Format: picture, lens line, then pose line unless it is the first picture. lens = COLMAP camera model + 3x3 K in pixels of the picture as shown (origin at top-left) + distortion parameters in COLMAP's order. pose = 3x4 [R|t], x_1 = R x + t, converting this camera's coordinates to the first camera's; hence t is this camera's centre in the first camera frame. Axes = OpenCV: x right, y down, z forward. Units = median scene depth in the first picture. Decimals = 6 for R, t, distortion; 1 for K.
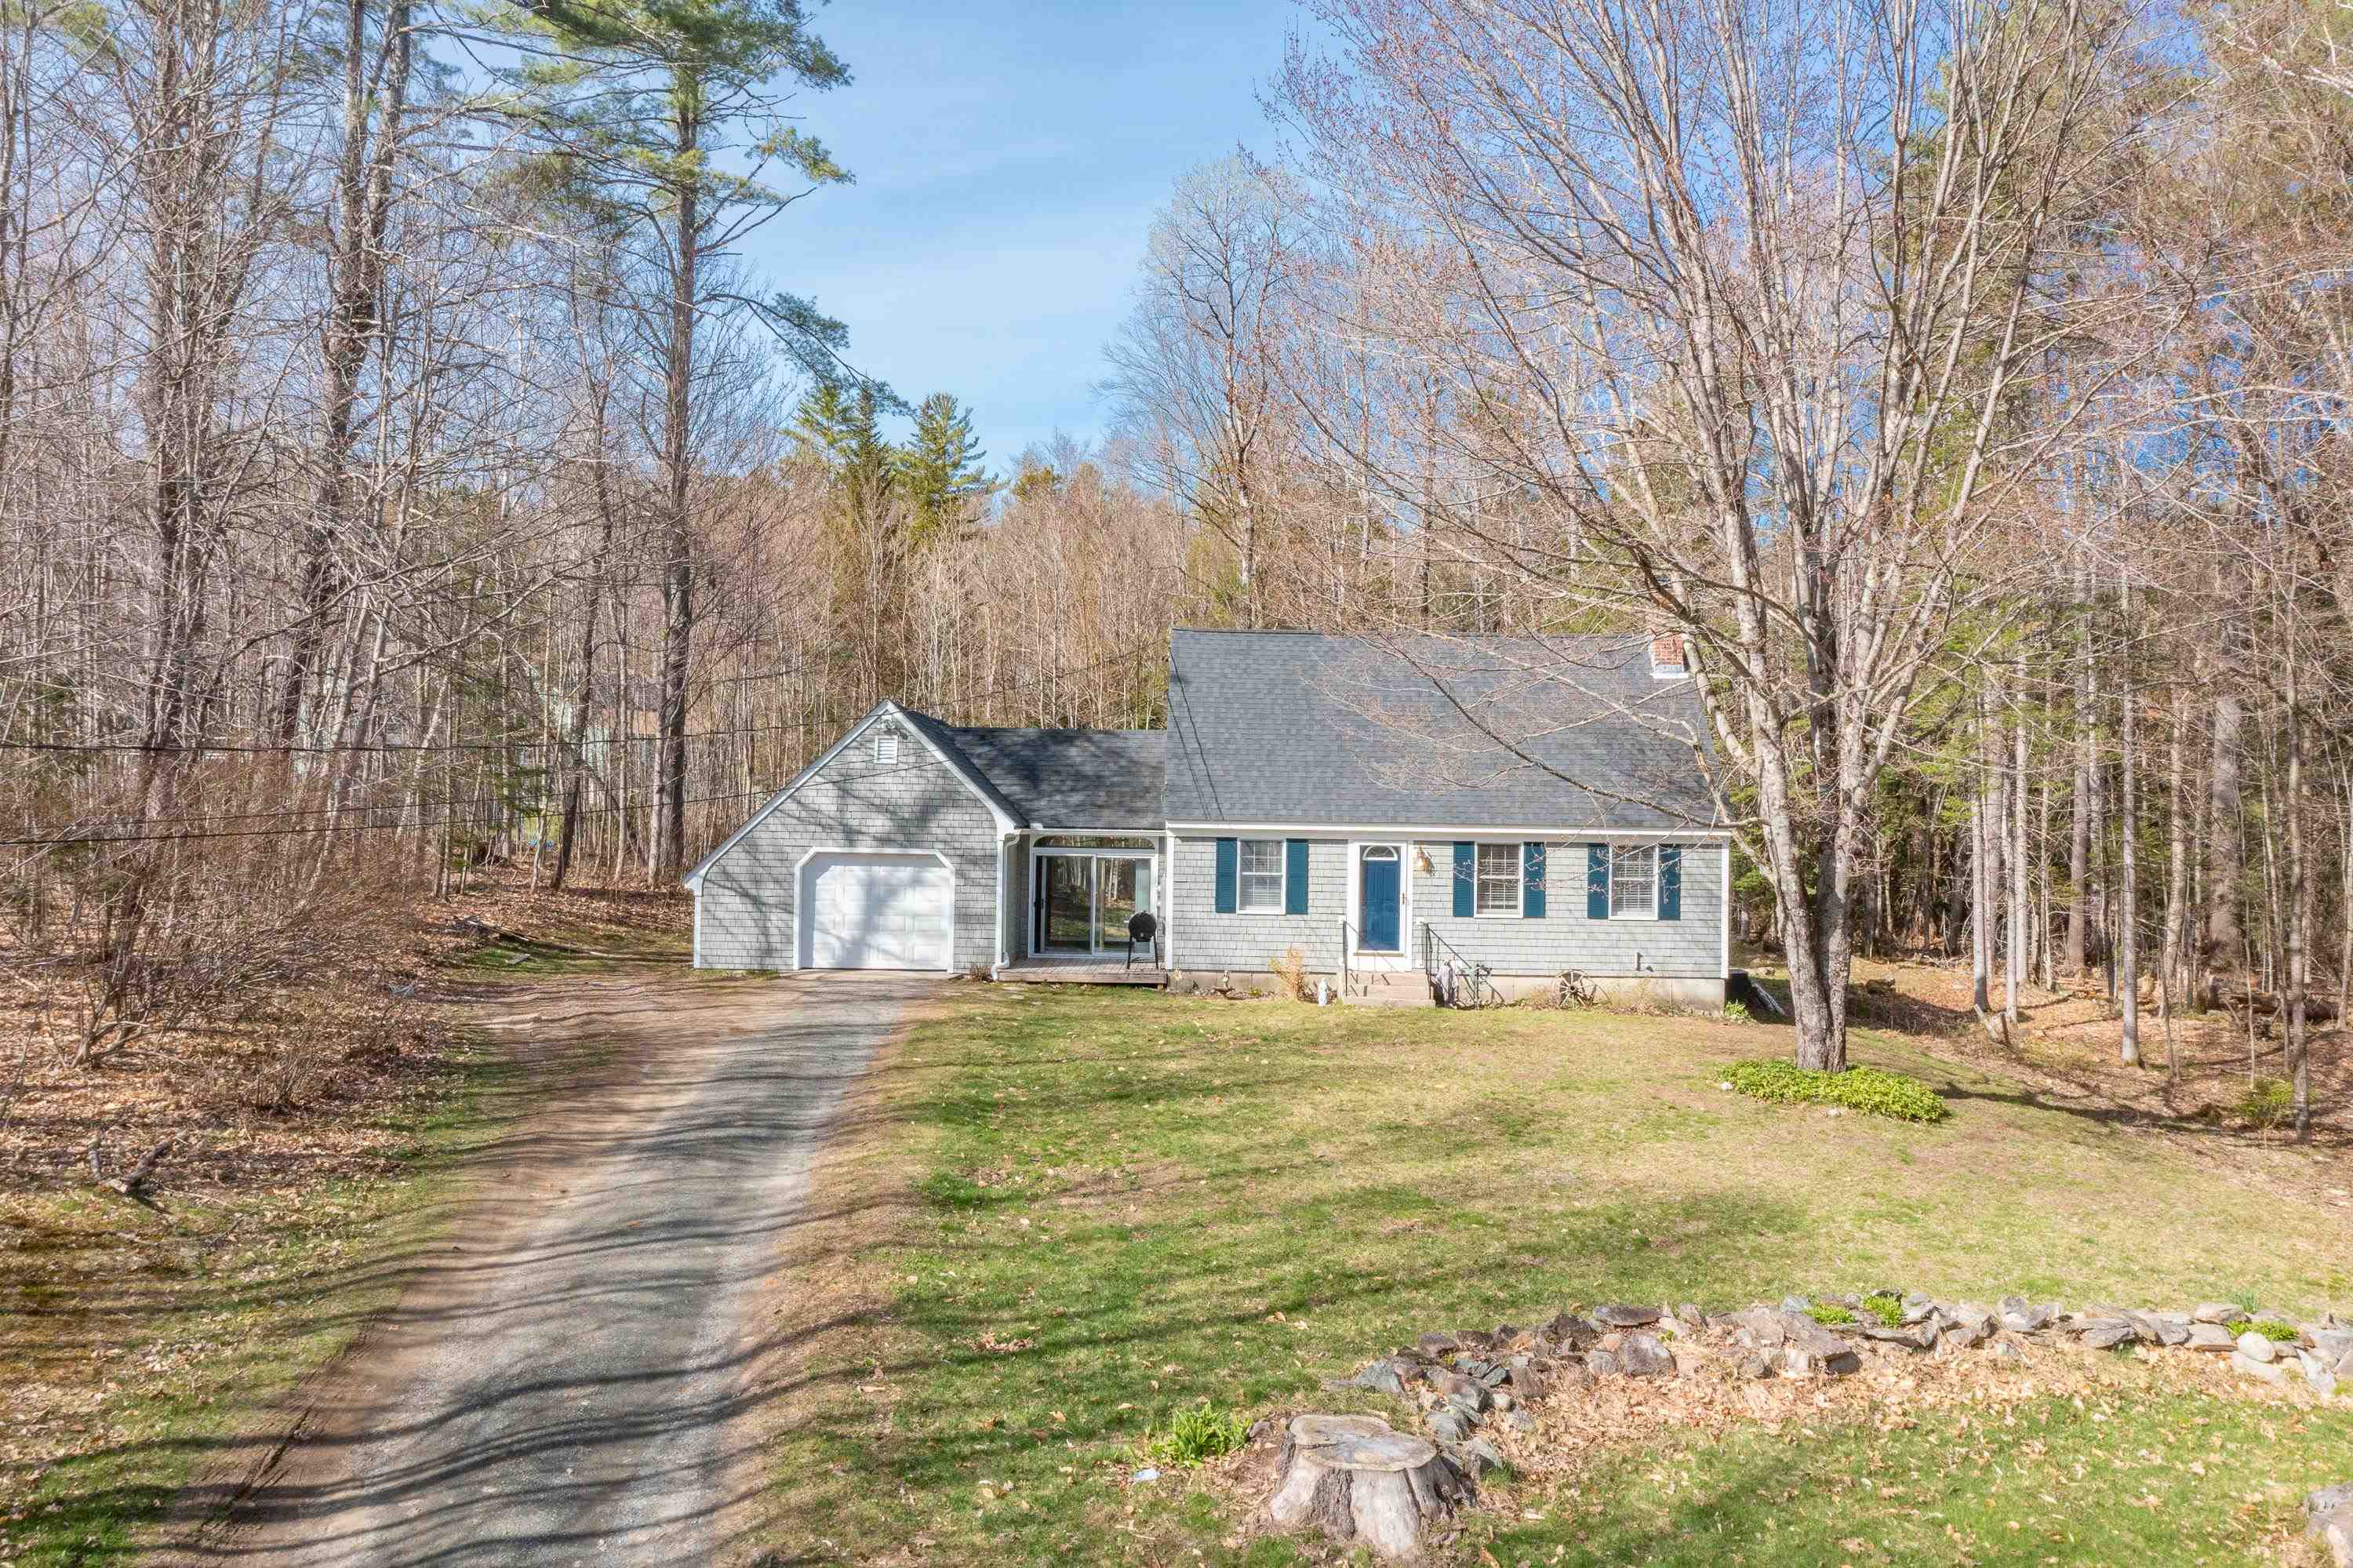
lens RADIAL K [[1972.6, 0, 1176.5], [0, 1972.6, 784.0], [0, 0, 1]] dist [-0.033198, -0.010807]
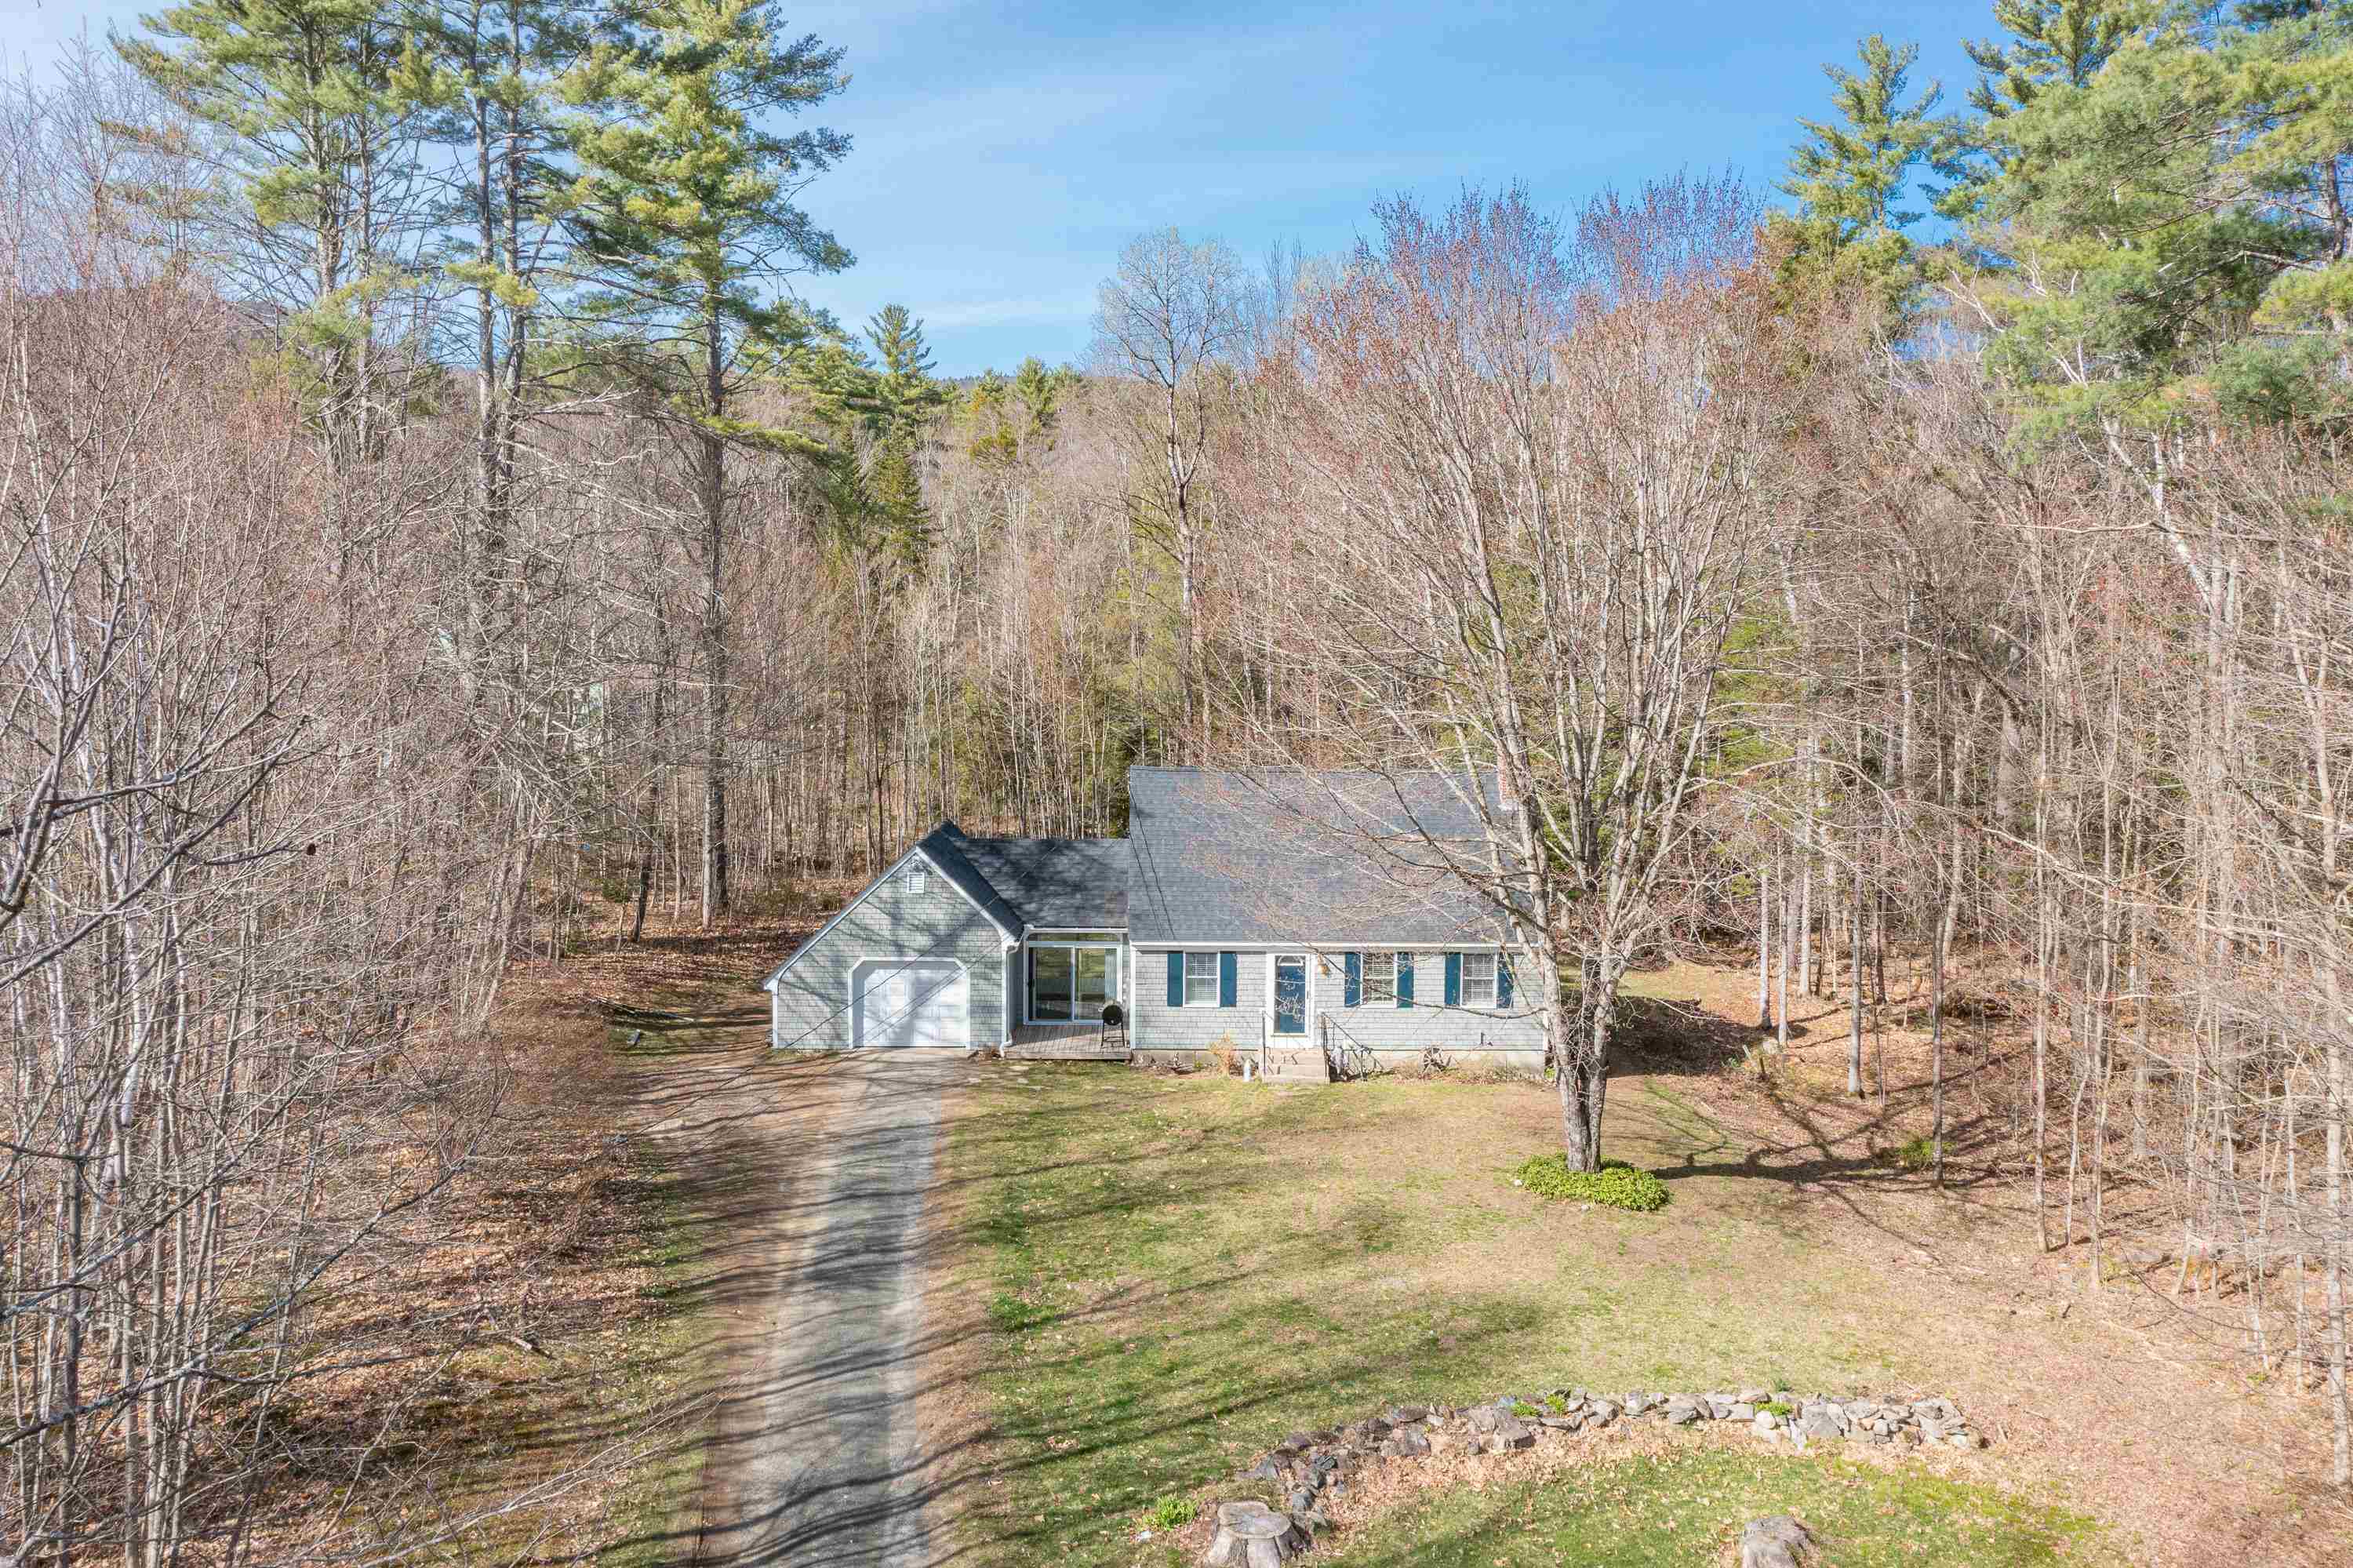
lens RADIAL K [[1968.1, 0, 1176.5], [0, 1968.1, 784.0], [0, 0, 1]] dist [-0.079982, 0.003914]
pose [[0.999503, -0.011470, 0.029349, -0.011578], [0.008770, 0.995857, 0.090508, -0.206532], [-0.030266, -0.090205, 0.995463, -0.314337]]
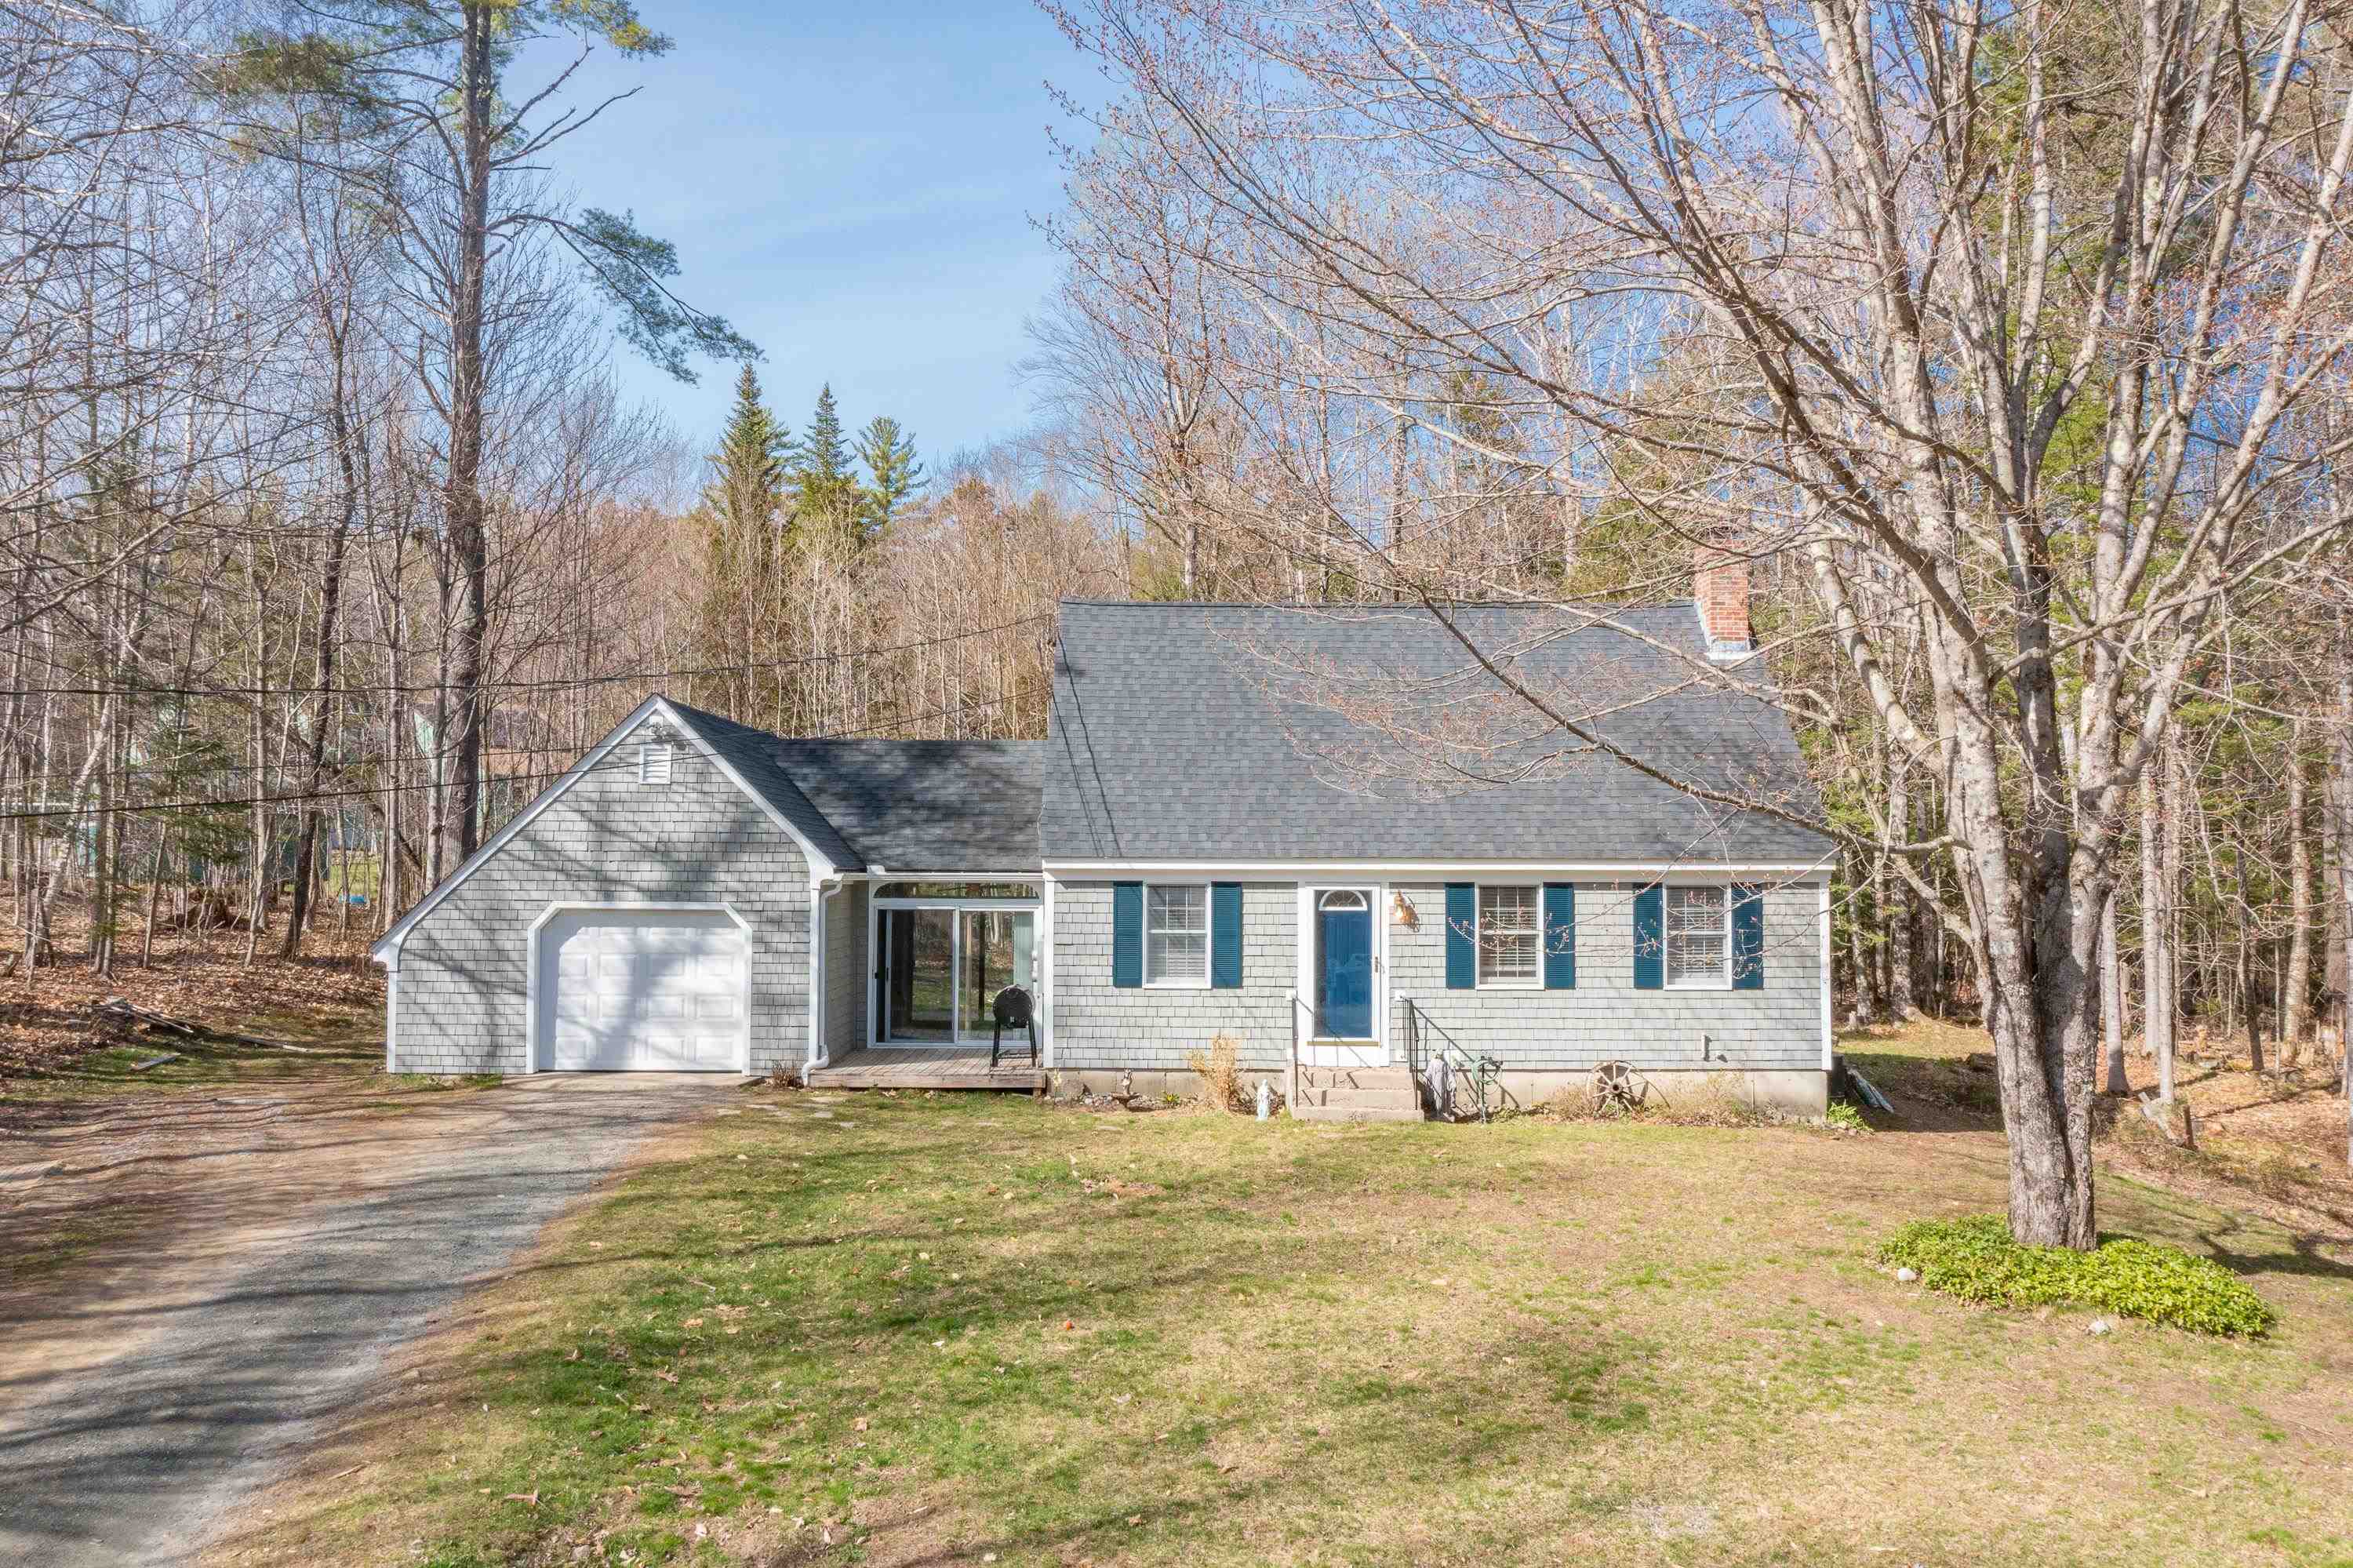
lens RADIAL K [[1972.6, 0, 1176.5], [0, 1972.6, 784.0], [0, 0, 1]] dist [-0.033198, -0.010807]
pose [[0.999823, -0.011384, 0.014967, 0.032959], [0.011737, 0.999650, -0.023715, 0.009058], [-0.014692, 0.023886, 0.999607, 0.287602]]
